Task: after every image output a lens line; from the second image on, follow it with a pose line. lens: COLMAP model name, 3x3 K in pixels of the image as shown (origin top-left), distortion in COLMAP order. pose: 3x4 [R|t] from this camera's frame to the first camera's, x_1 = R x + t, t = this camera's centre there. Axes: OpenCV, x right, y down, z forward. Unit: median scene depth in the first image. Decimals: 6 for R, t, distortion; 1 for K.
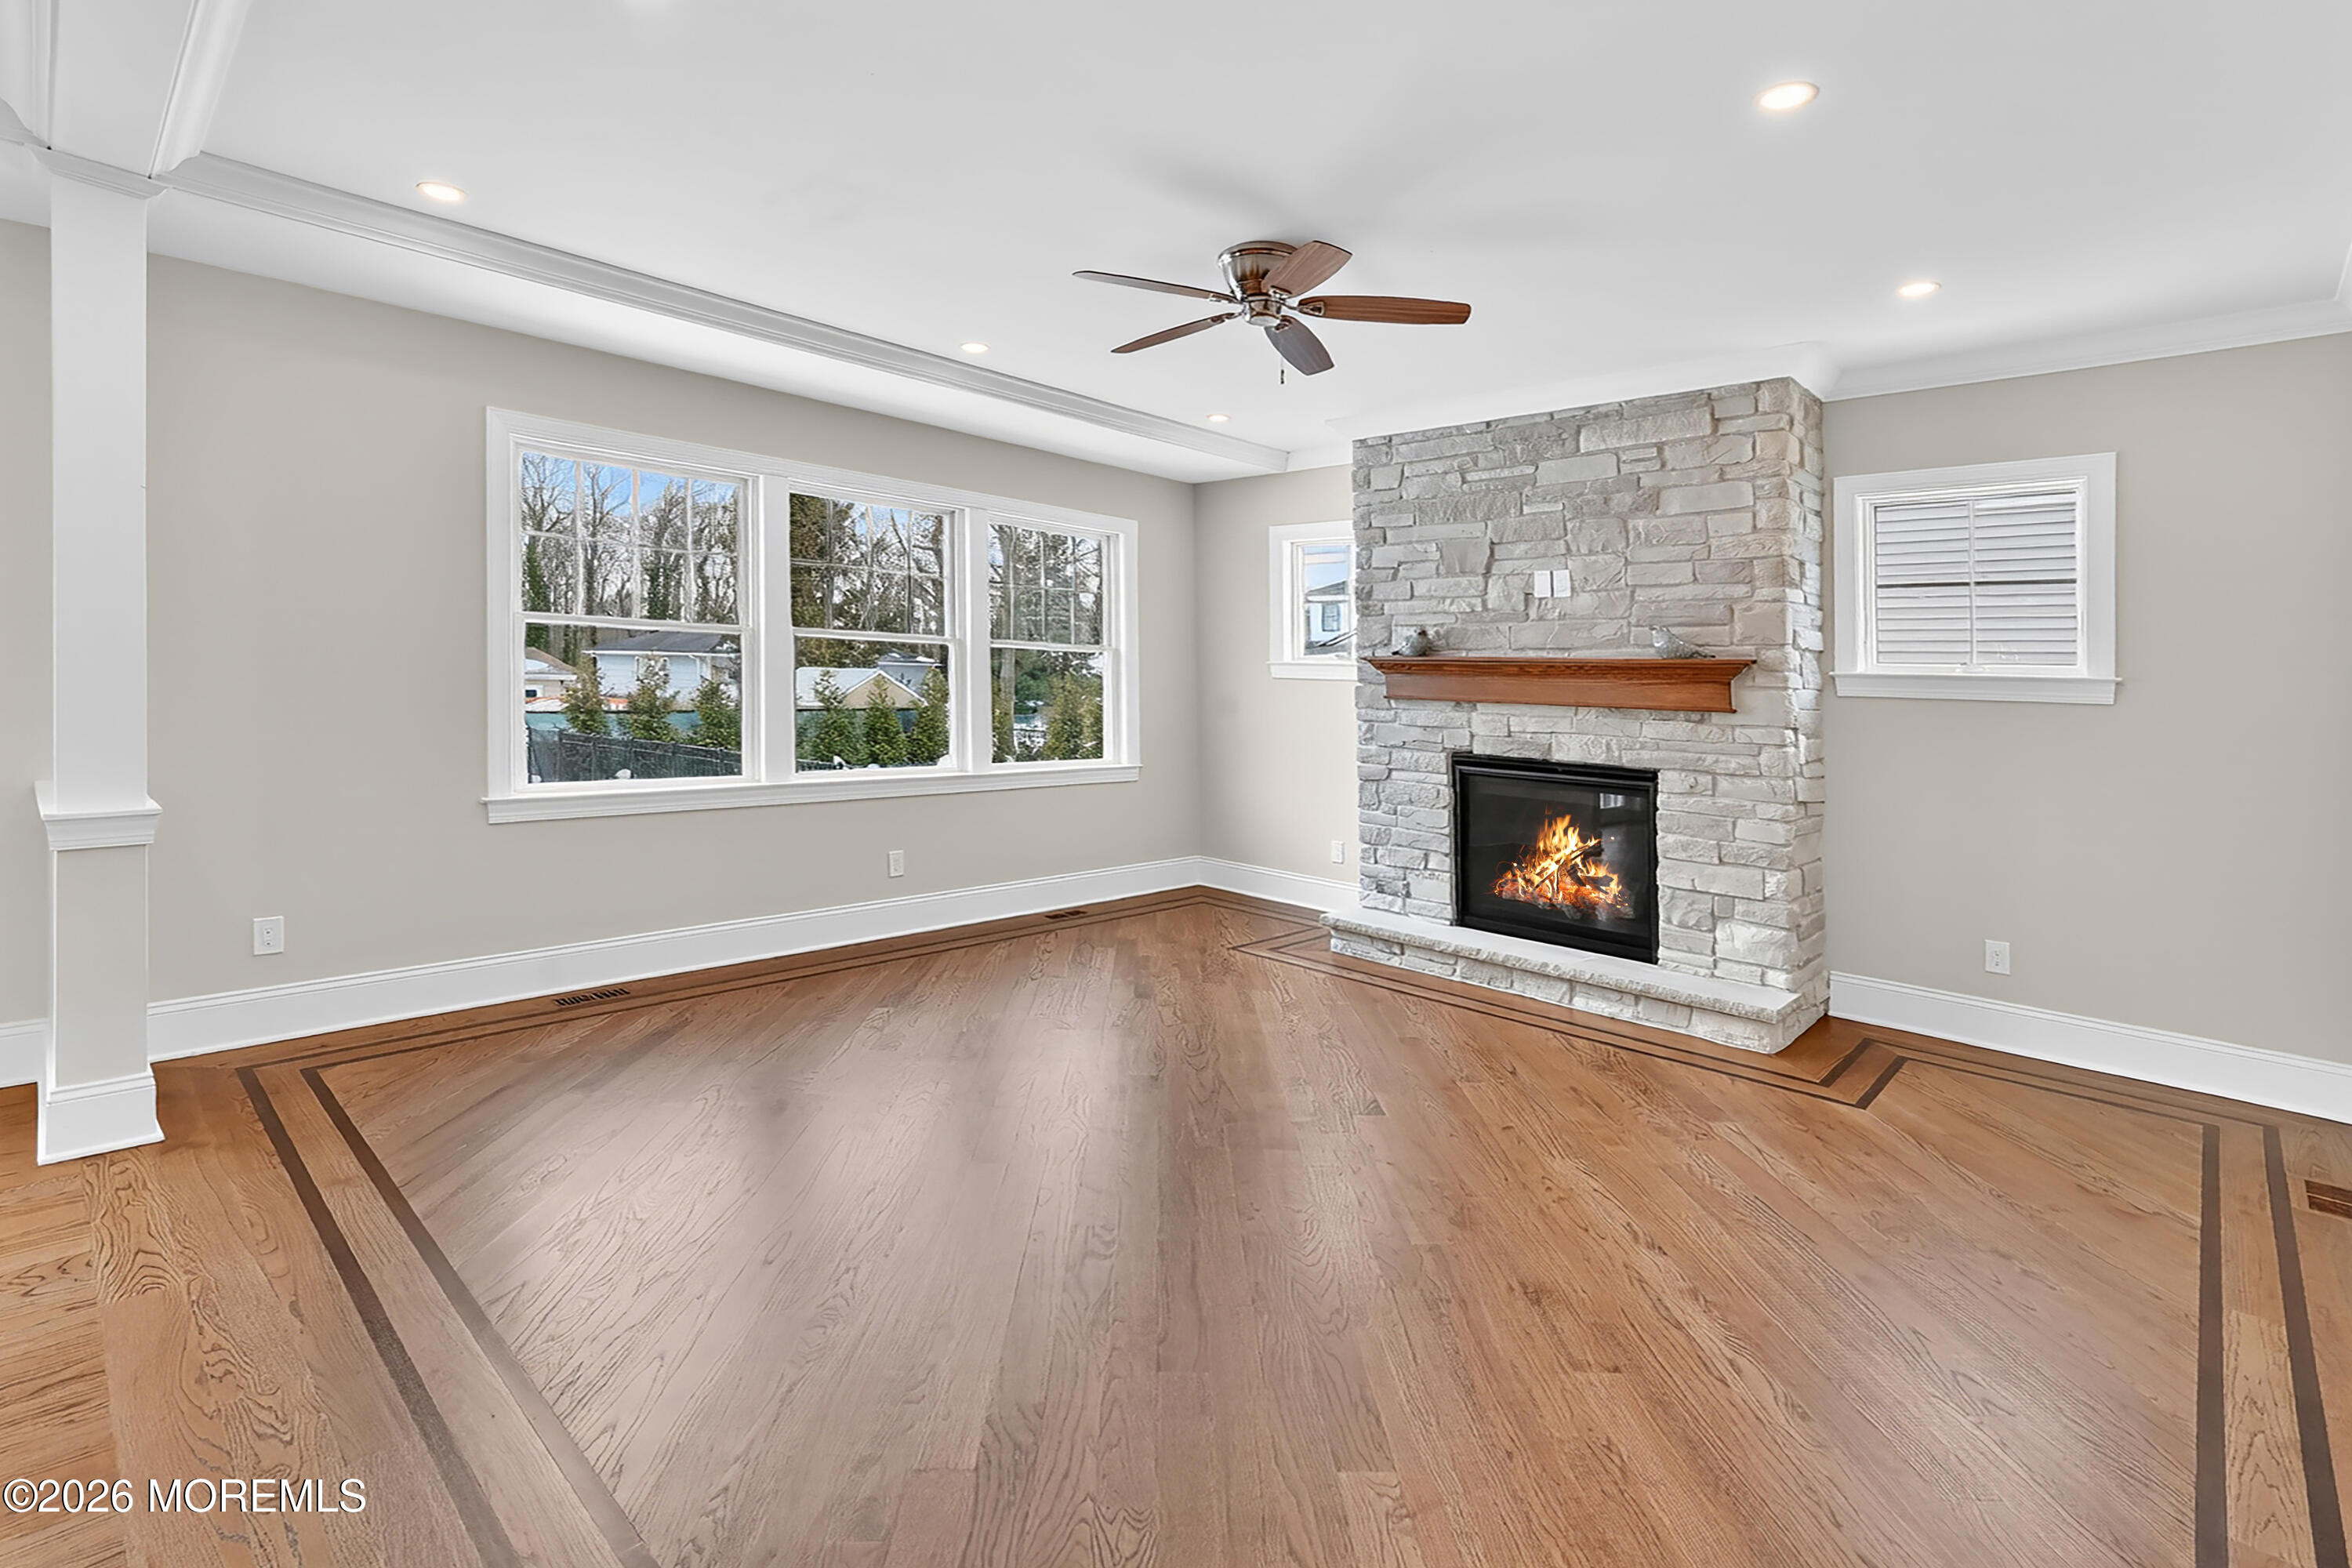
lens RADIAL K [[1116.8, 0, 1192.9], [0, 1116.8, 682.1], [0, 0, 1]] dist [-0.006374, -0.000703]
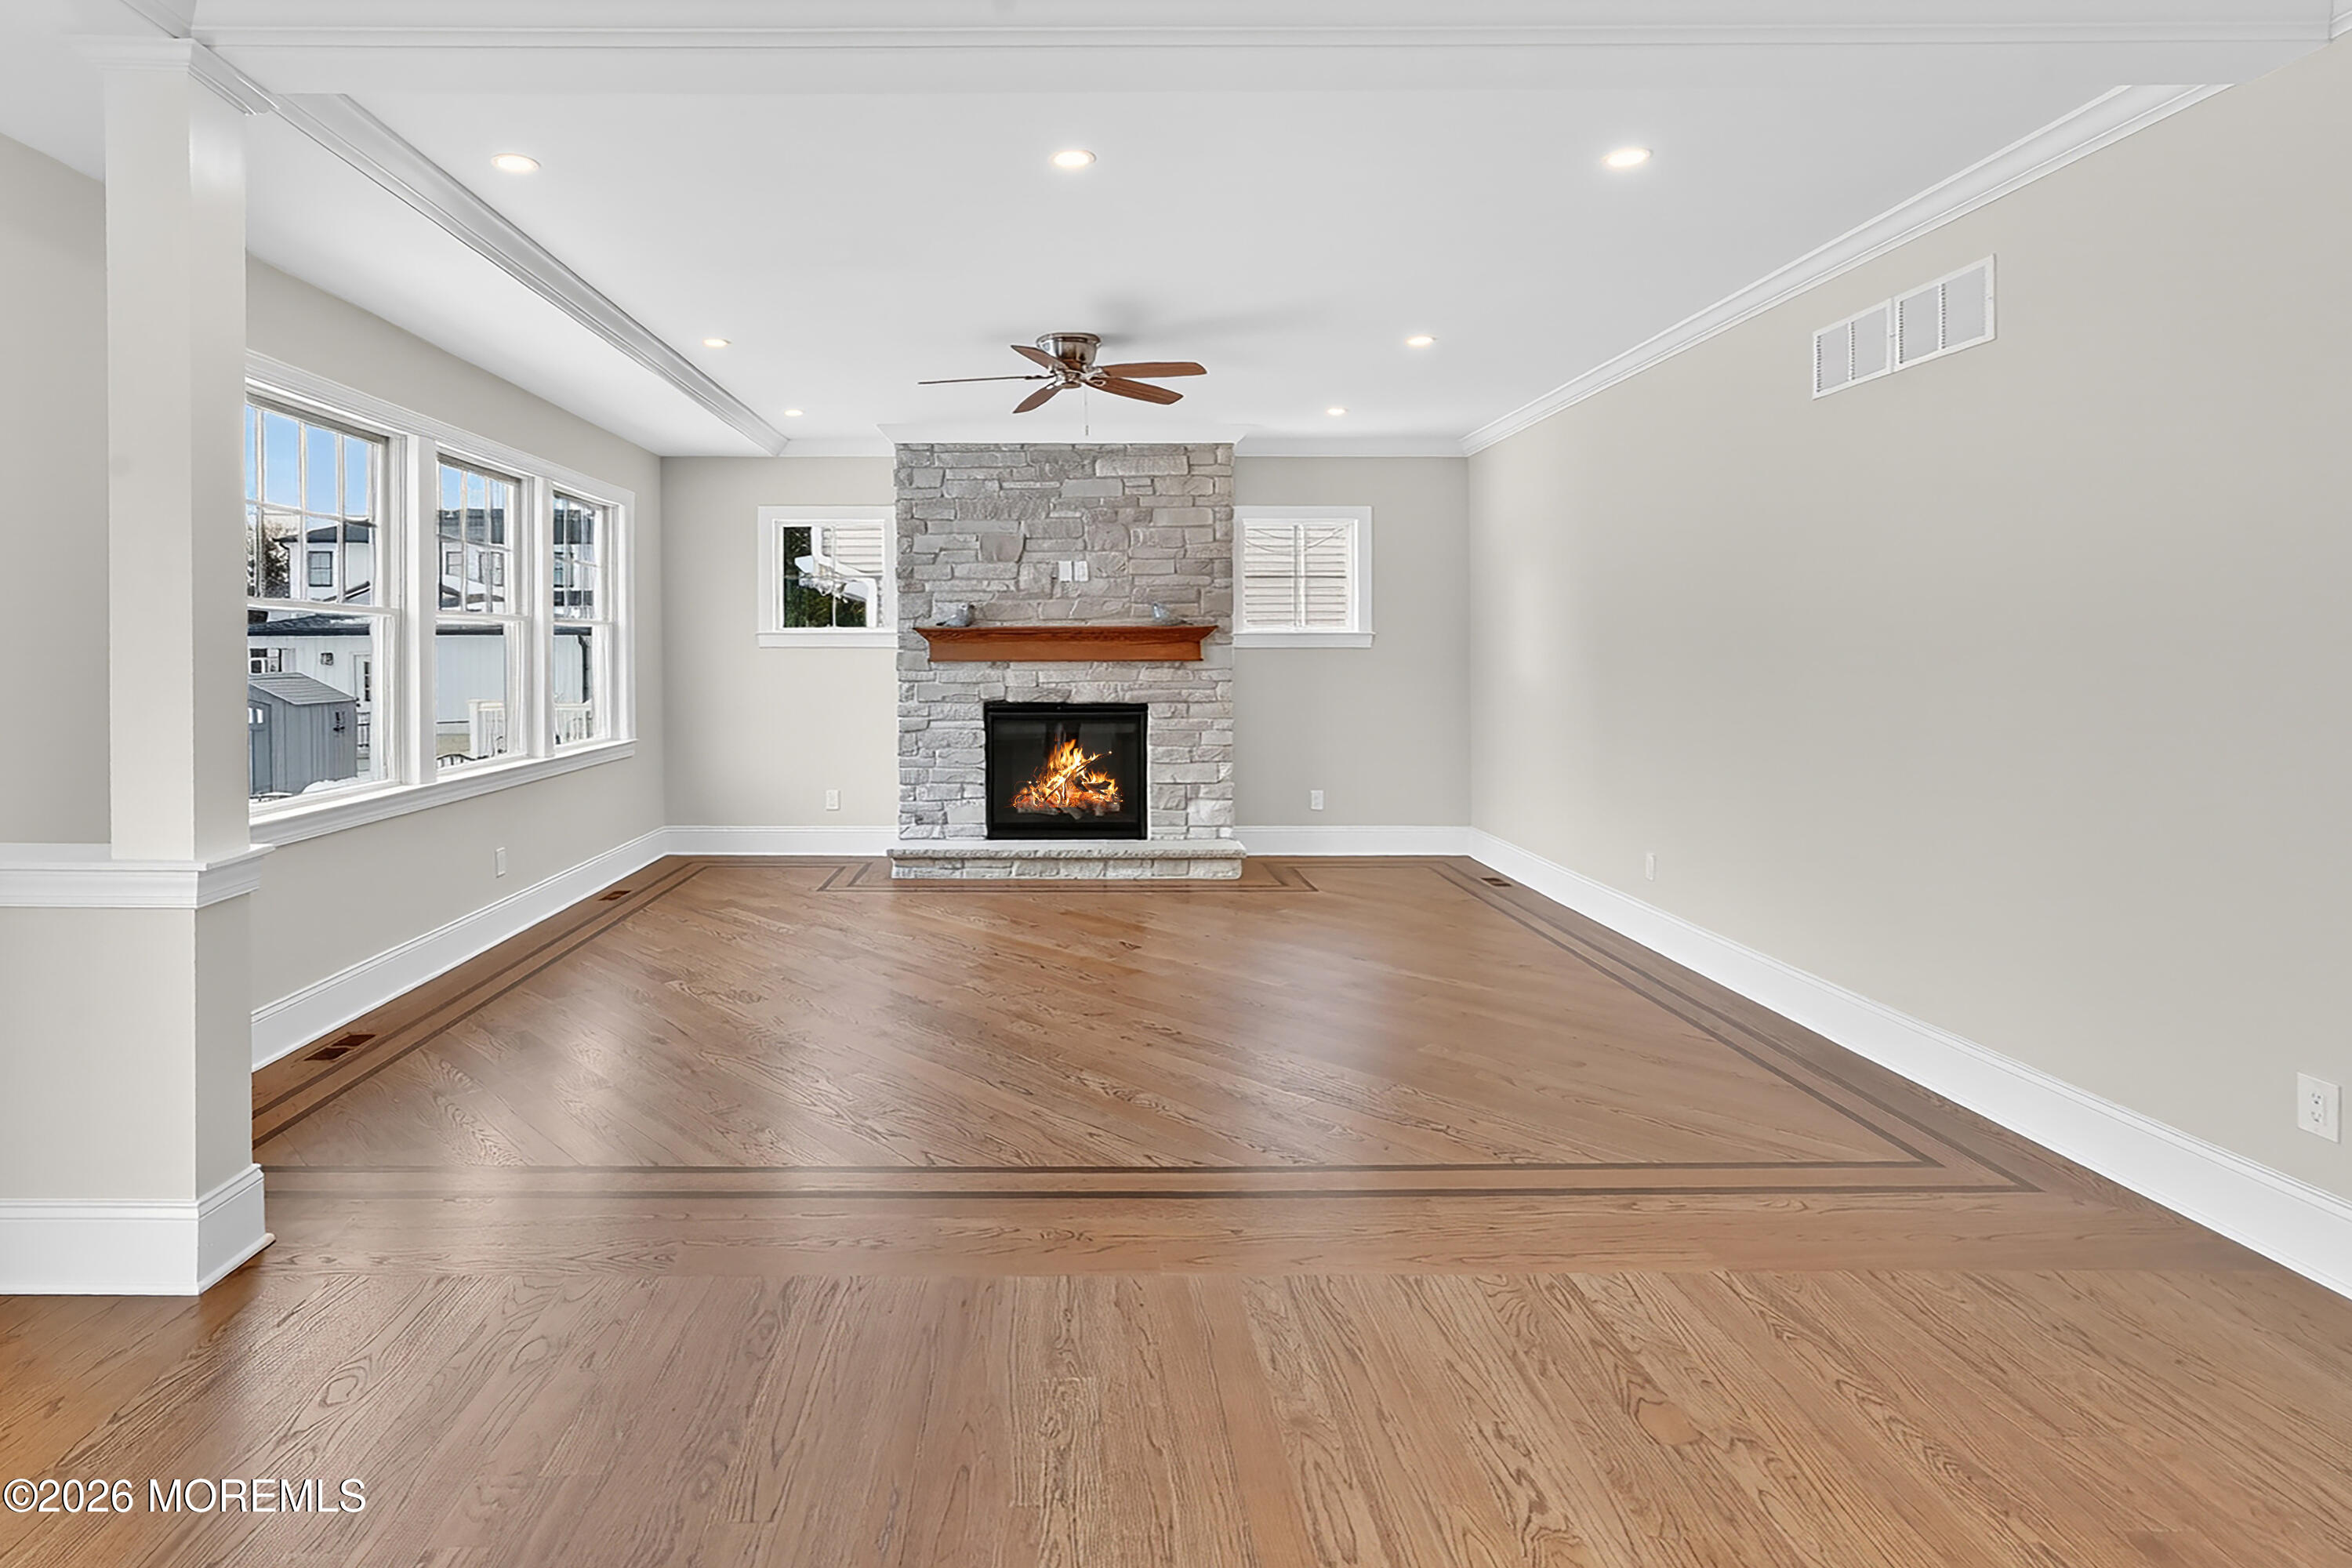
lens RADIAL K [[1180.7, 0, 1054.0], [0, 1180.7, 678.9], [0, 0, 1]] dist [-0.004453, 0.003074]
pose [[0.727007, -0.050703, 0.684755, -0.668945], [0.026446, 0.998598, 0.045864, -0.024069], [-0.686120, -0.015235, 0.727329, -0.020999]]
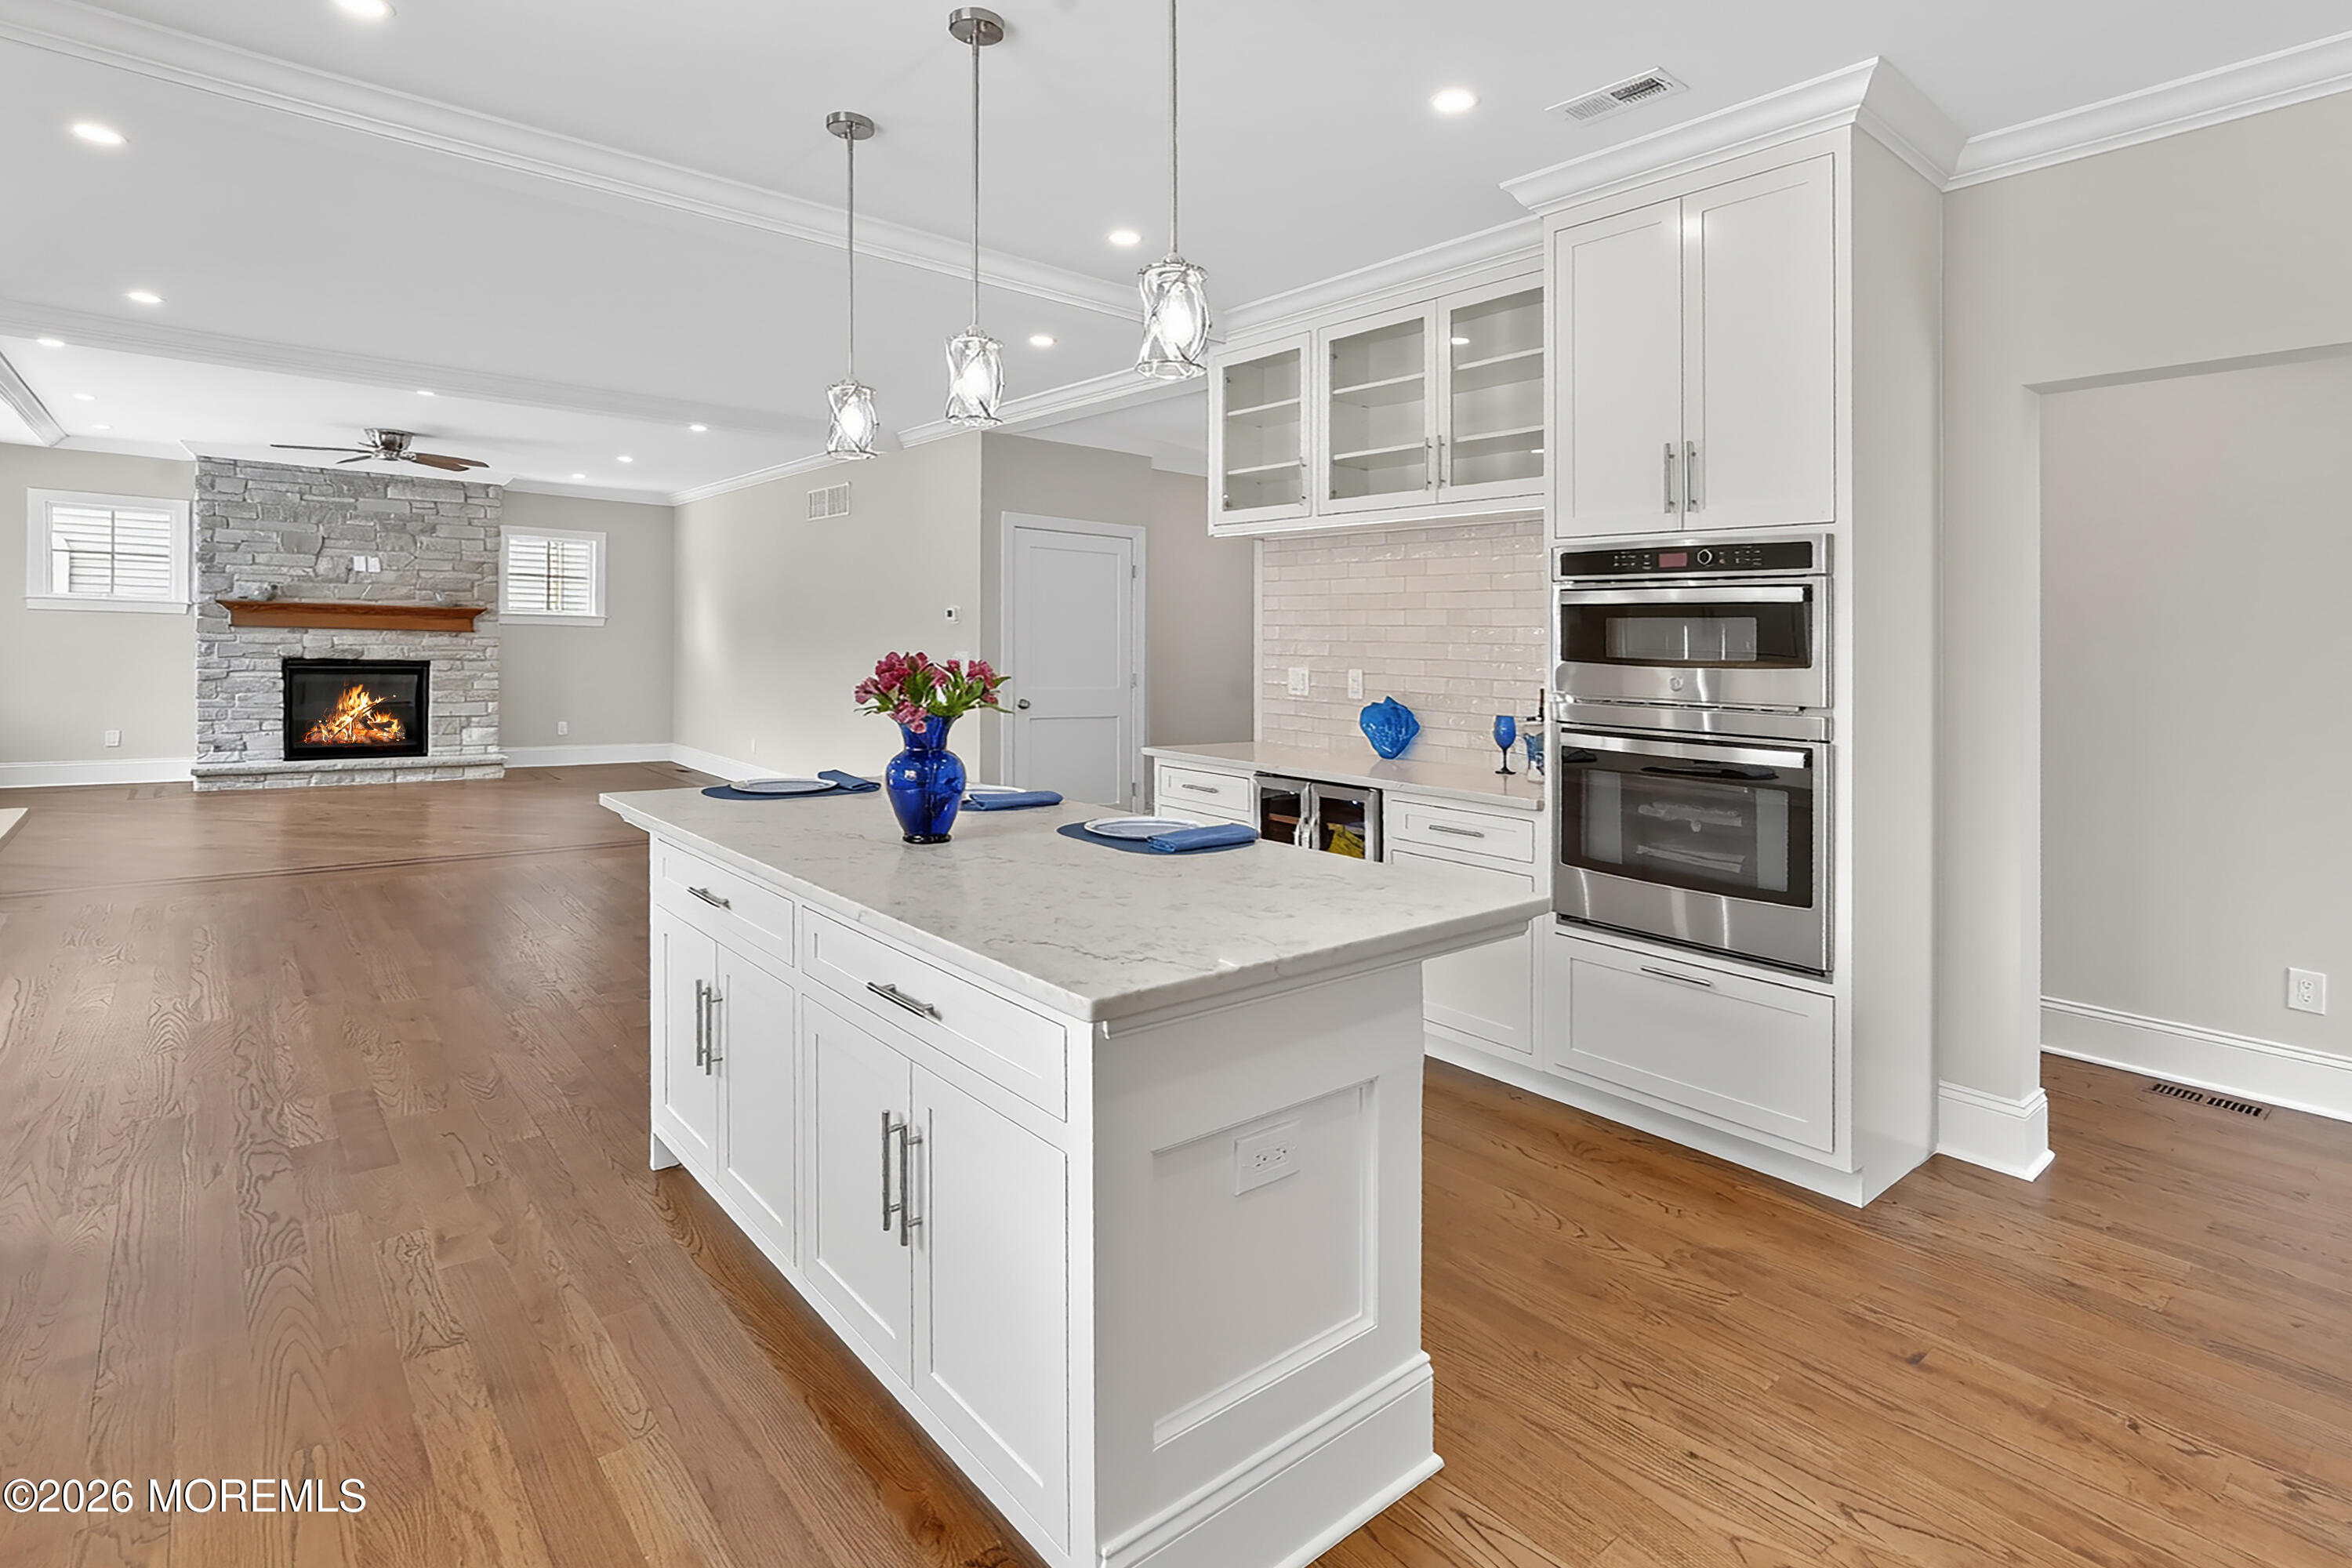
lens RADIAL K [[1180.7, 0, 1227.8], [0, 1180.7, 664.9], [0, 0, 1]] dist [-0.004453, 0.003074]
pose [[0.099184, -0.047663, 0.993927, -1.487434], [-0.022924, 0.998478, 0.050169, -0.051769], [-0.994805, -0.027761, 0.097940, -0.623781]]
